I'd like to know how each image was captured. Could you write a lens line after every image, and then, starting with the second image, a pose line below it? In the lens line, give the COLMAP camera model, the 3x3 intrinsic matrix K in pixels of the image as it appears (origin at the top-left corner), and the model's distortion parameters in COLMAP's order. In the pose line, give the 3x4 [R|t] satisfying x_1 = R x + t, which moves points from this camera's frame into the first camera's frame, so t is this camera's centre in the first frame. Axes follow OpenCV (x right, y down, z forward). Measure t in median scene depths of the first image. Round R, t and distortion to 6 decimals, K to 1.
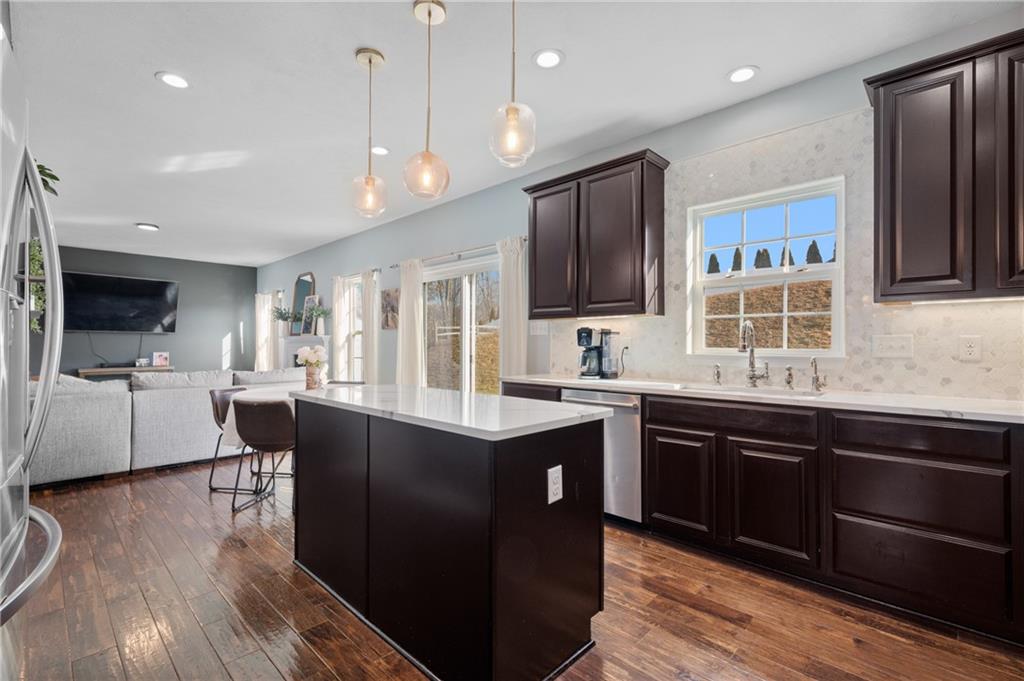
lens RADIAL K [[460.1, 0, 508.5], [0, 460.1, 341.0], [0, 0, 1]] dist [-0.000491, -0.000106]
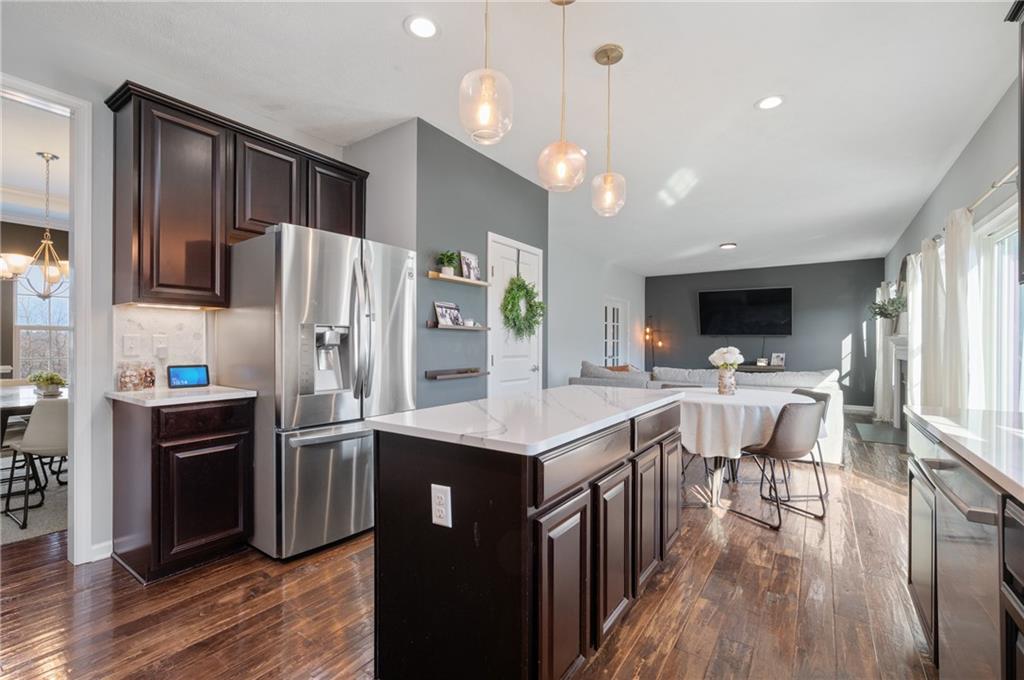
lens RADIAL K [[446.7, 0, 512.4], [0, 446.7, 343.8], [0, 0, 1]] dist [-0.000441, 0.000393]
pose [[0.164038, 0.000237, -0.986454, 0.569088], [0.000041, 1.000000, 0.000247, 0.005335], [0.986454, -0.000081, 0.164038, 0.597586]]
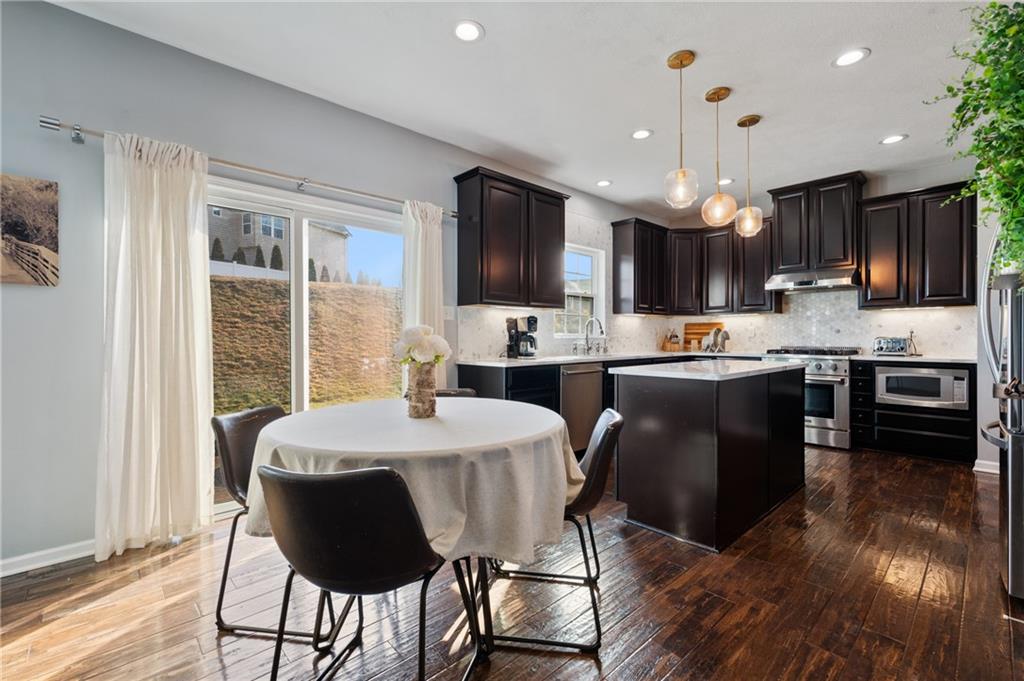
lens RADIAL K [[446.7, 0, 521.3], [0, 446.7, 335.3], [0, 0, 1]] dist [-0.000441, 0.000393]
pose [[0.042261, 0.002030, 0.999105, -1.264662], [-0.004209, 0.999989, -0.001854, 0.029799], [-0.999098, -0.004126, 0.042269, 1.231320]]
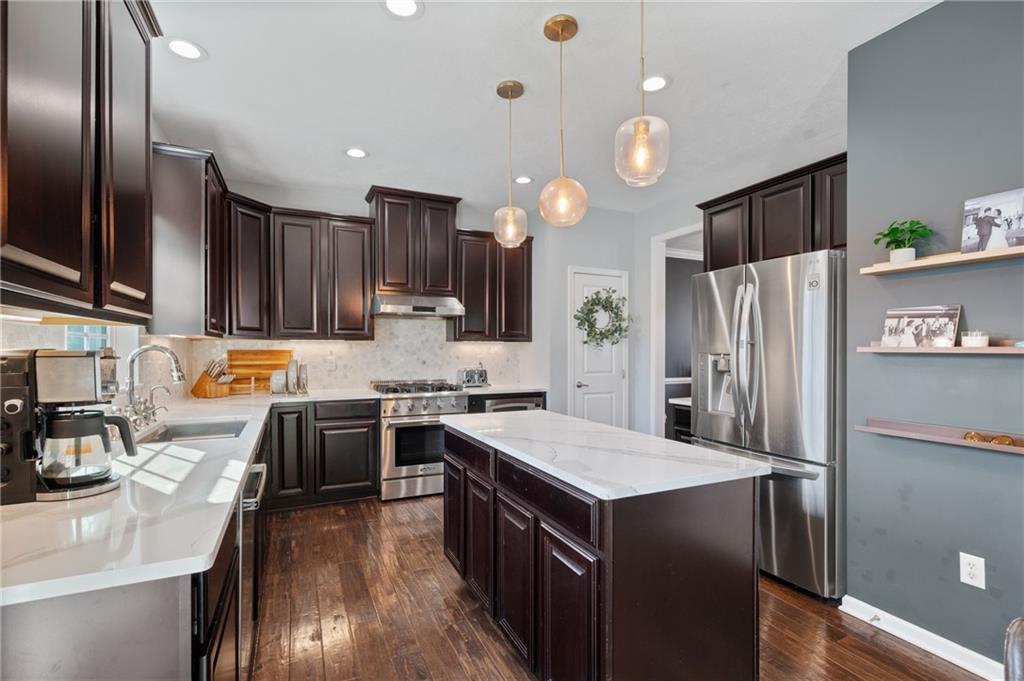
lens RADIAL K [[460.1, 0, 510.1], [0, 460.1, 356.3], [0, 0, 1]] dist [-0.000491, -0.000106]
pose [[-0.935156, -0.006190, 0.354182, -0.325864], [-0.003795, 0.999965, 0.007455, -0.032562], [-0.354216, 0.005627, -0.935147, 1.540431]]
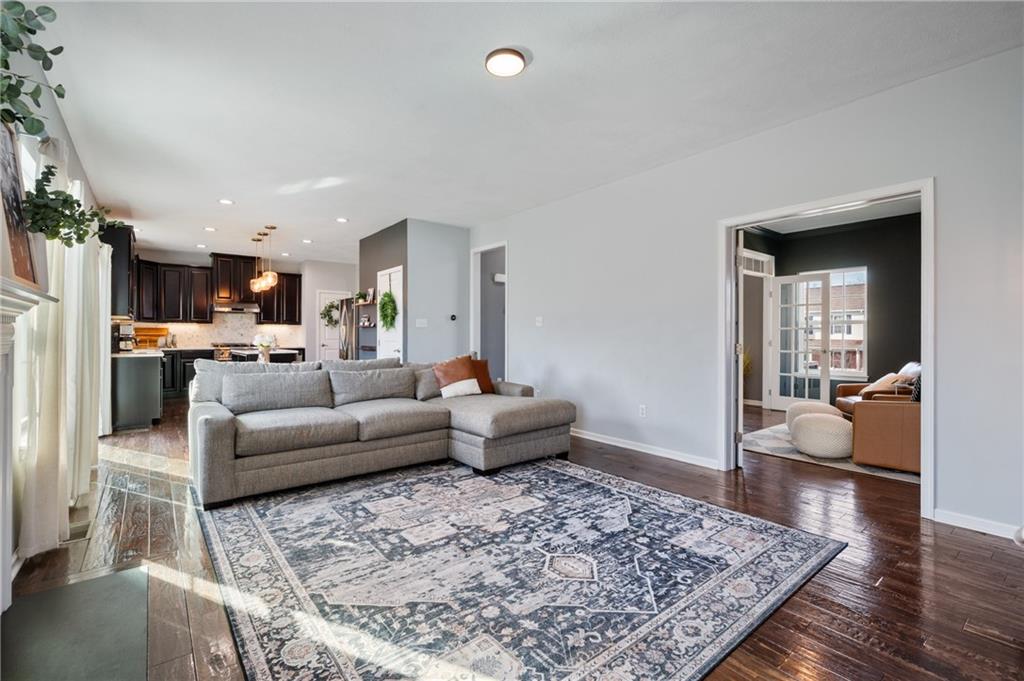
lens RADIAL K [[460.1, 0, 517.3], [0, 460.1, 335.2], [0, 0, 1]] dist [-0.000491, -0.000106]
pose [[-0.992552, -0.002065, 0.121800, -1.907949], [-0.003414, 0.999935, -0.010869, 0.038570], [-0.121770, -0.011204, -0.992495, 3.249797]]
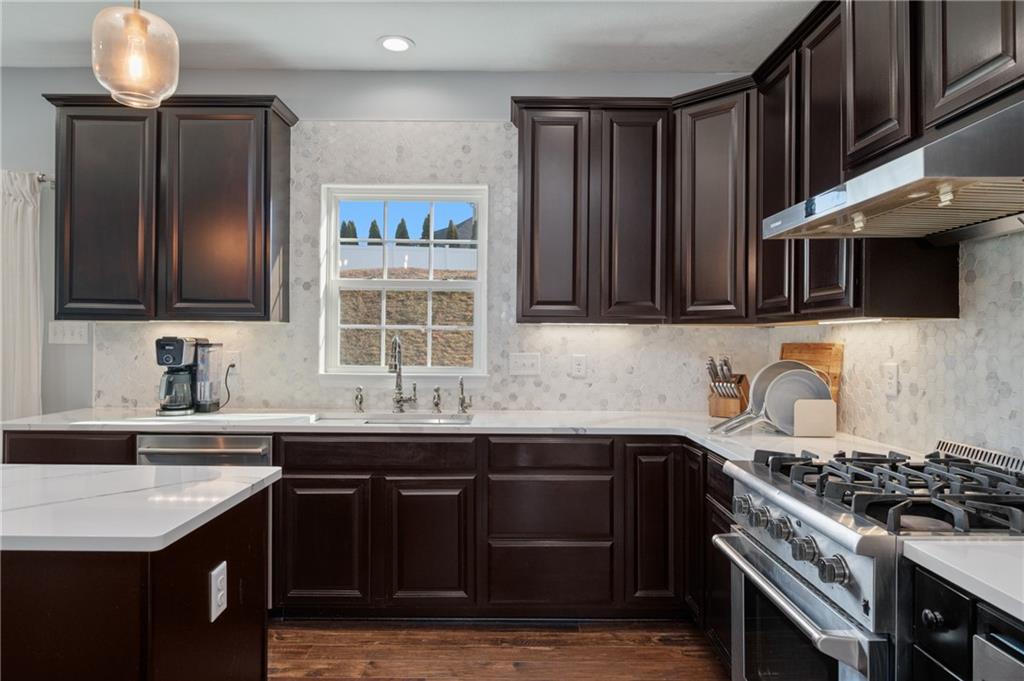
lens RADIAL K [[645.7, 0, 510.7], [0, 645.7, 336.7], [0, 0, 1]] dist [-0.002199, -0.001263]
pose [[0.717240, 0.004246, 0.696814, -0.161073], [-0.010249, 0.999938, 0.004457, -0.049102], [-0.696751, -0.010338, 0.717238, 0.000273]]
